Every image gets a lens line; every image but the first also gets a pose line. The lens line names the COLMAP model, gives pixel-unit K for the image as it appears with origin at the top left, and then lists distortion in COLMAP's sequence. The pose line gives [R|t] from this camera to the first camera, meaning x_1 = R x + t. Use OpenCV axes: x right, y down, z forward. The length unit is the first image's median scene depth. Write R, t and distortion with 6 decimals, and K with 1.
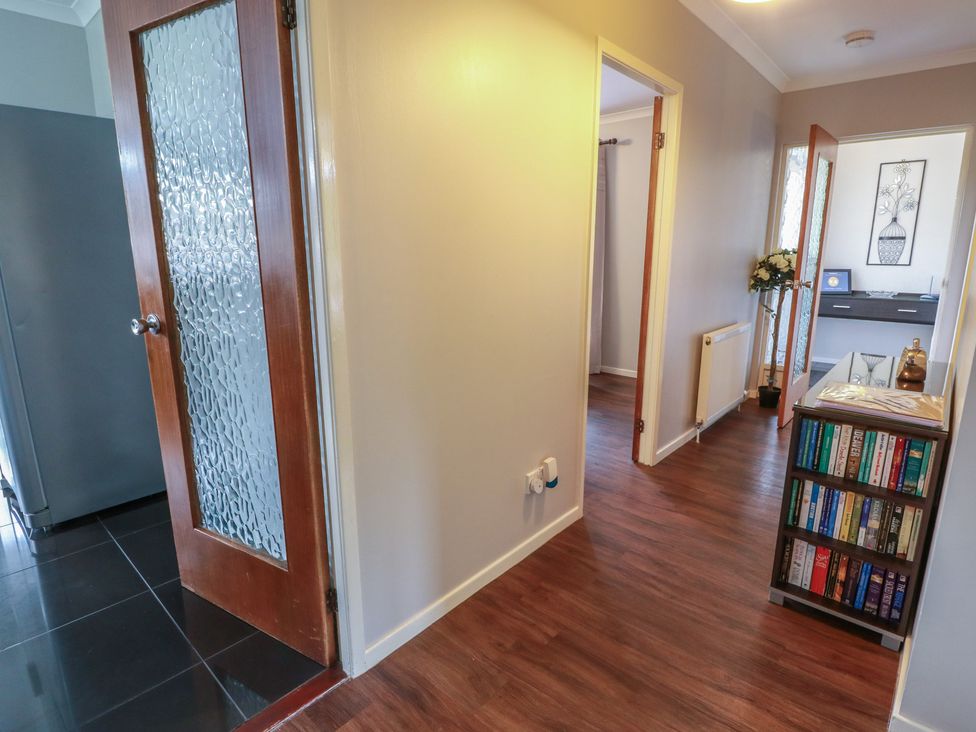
lens RADIAL K [[510.8, 0, 483.3], [0, 510.8, 362.9], [0, 0, 1]] dist [0.005746, -0.016458]
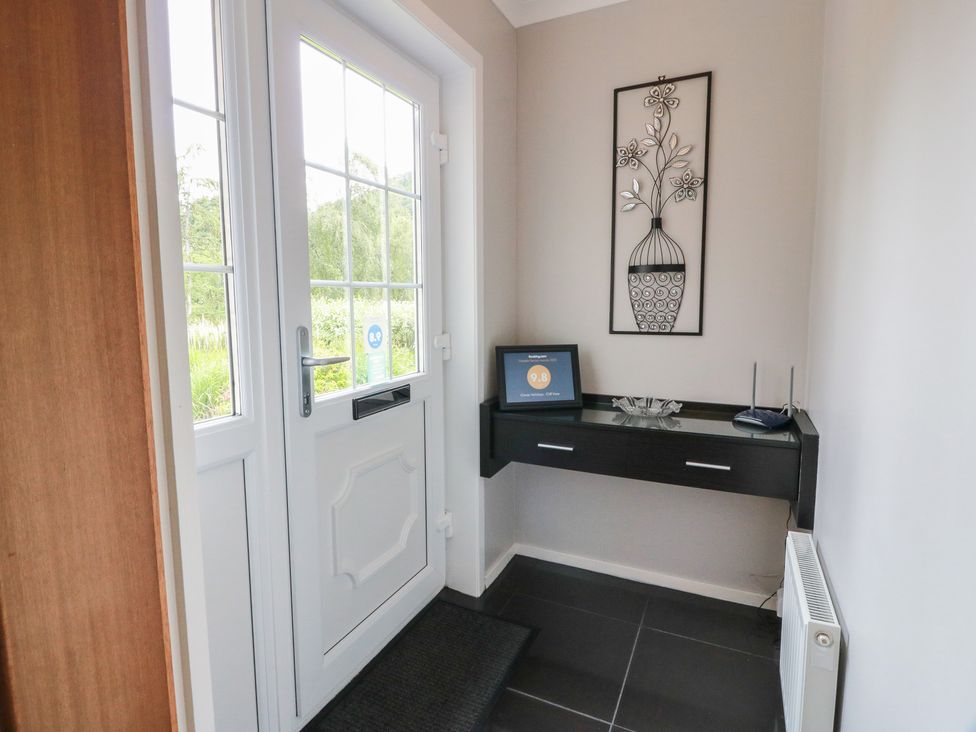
lens RADIAL K [[510.8, 0, 483.3], [0, 510.8, 362.9], [0, 0, 1]] dist [0.005746, -0.016458]
pose [[0.960151, -0.031128, 0.277744, 0.557411], [0.061790, 0.992829, -0.102336, -0.137795], [-0.272566, 0.115419, 0.955189, 0.659478]]
